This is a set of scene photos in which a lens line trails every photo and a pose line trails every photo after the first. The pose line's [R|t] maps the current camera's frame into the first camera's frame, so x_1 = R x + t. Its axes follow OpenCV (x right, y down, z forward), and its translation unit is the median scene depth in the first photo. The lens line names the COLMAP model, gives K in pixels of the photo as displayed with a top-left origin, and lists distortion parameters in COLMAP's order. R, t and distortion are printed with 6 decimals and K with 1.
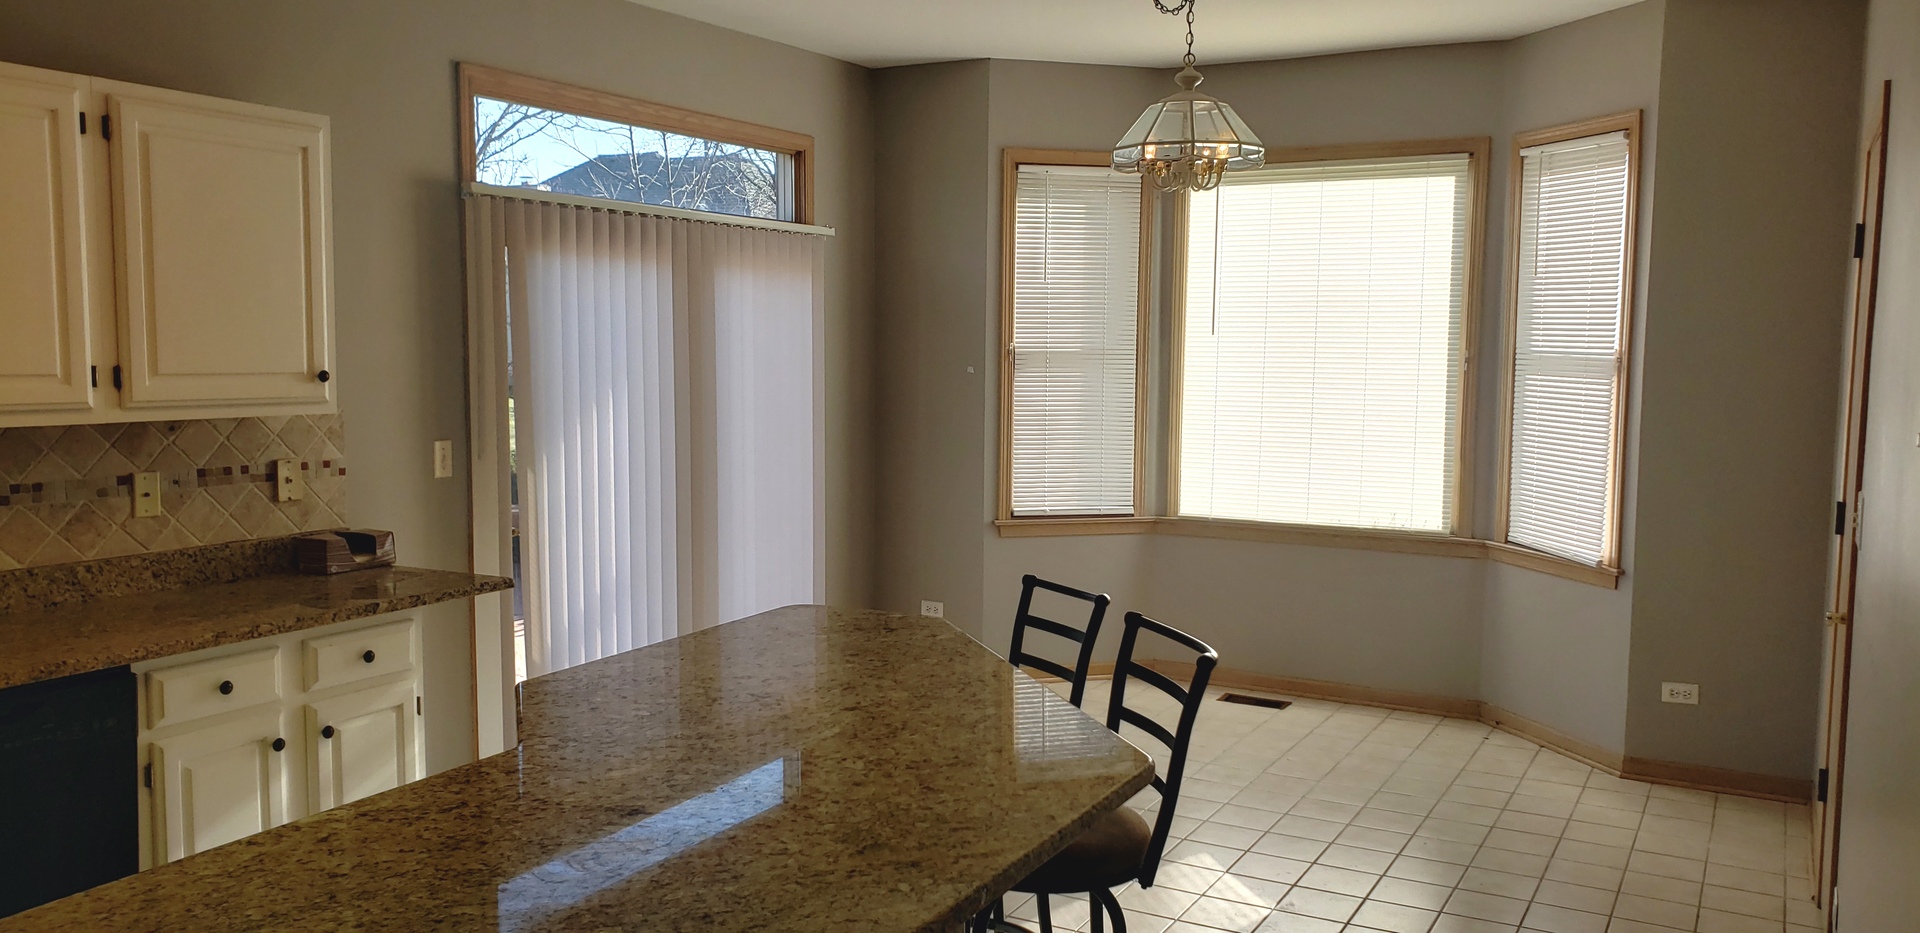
lens RADIAL K [[1491.5, 0, 957.9], [0, 1491.5, 470.1], [0, 0, 1]] dist [0.057115, -0.044848]
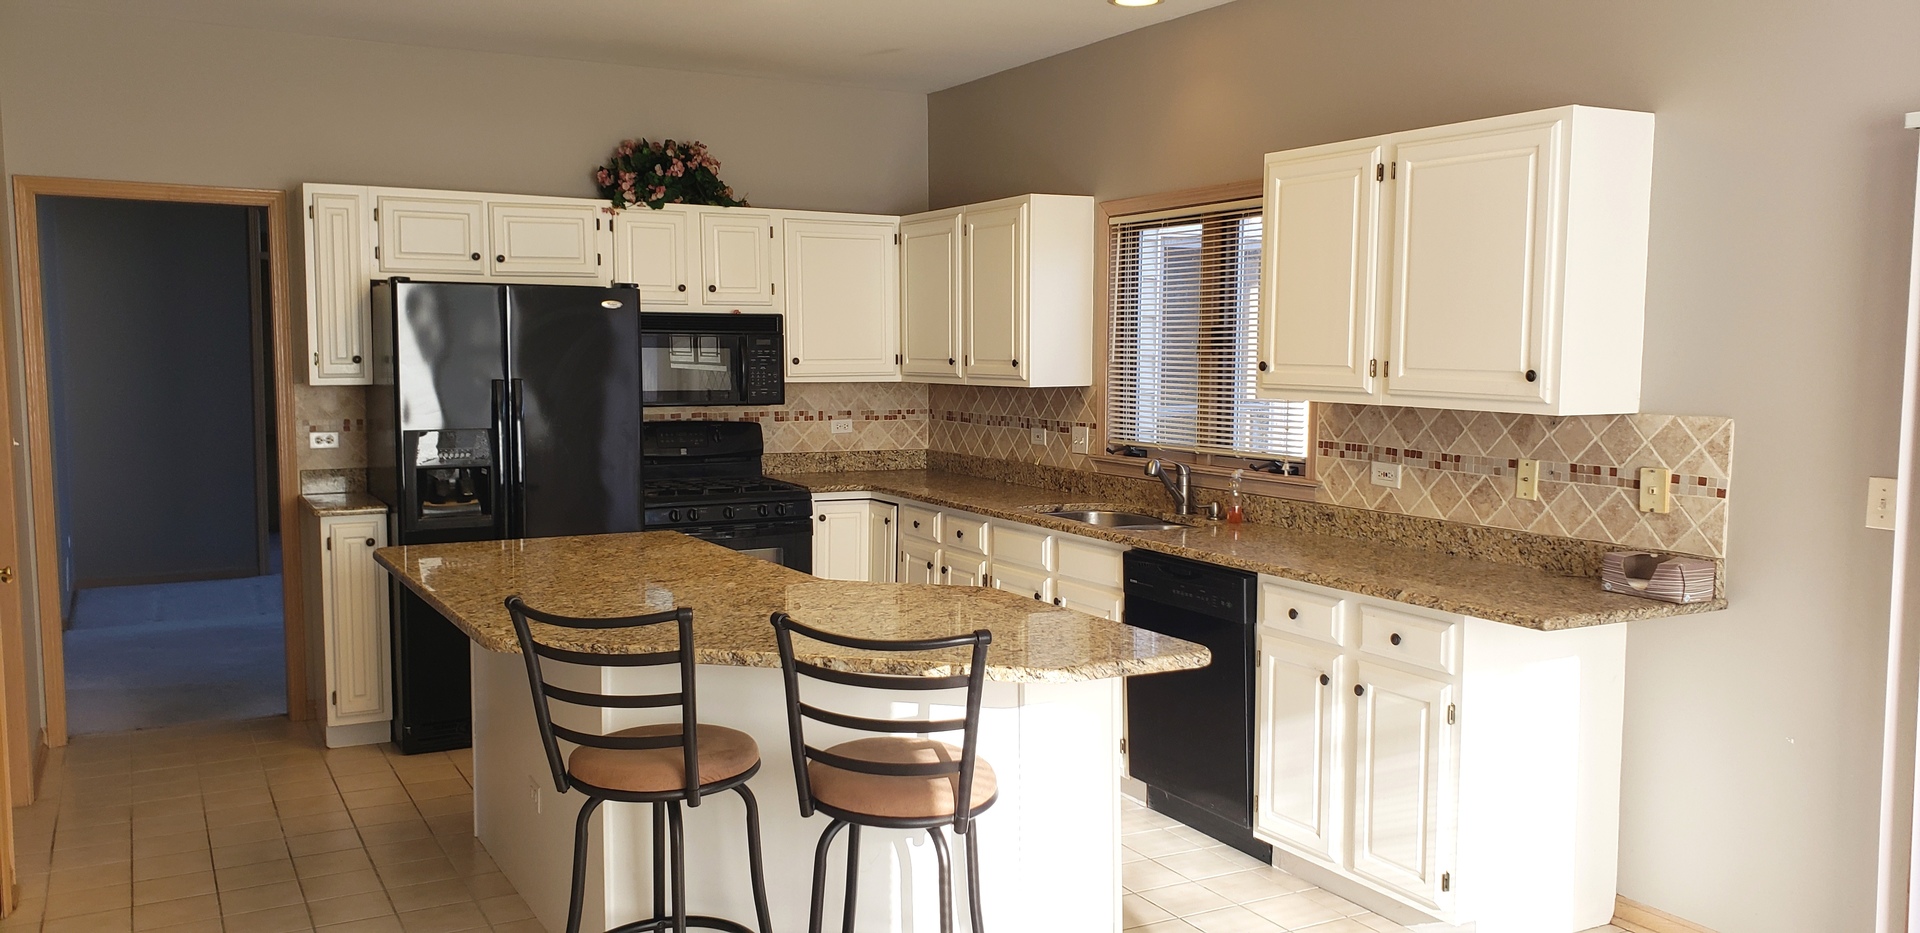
lens RADIAL K [[1491.5, 0, 957.1], [0, 1491.5, 468.1], [0, 0, 1]] dist [0.057115, -0.044848]
pose [[-0.535755, 0.062542, -0.842054, 0.625194], [-0.082956, 0.988530, 0.126202, -0.097618], [0.840289, 0.137467, -0.524421, 1.232820]]
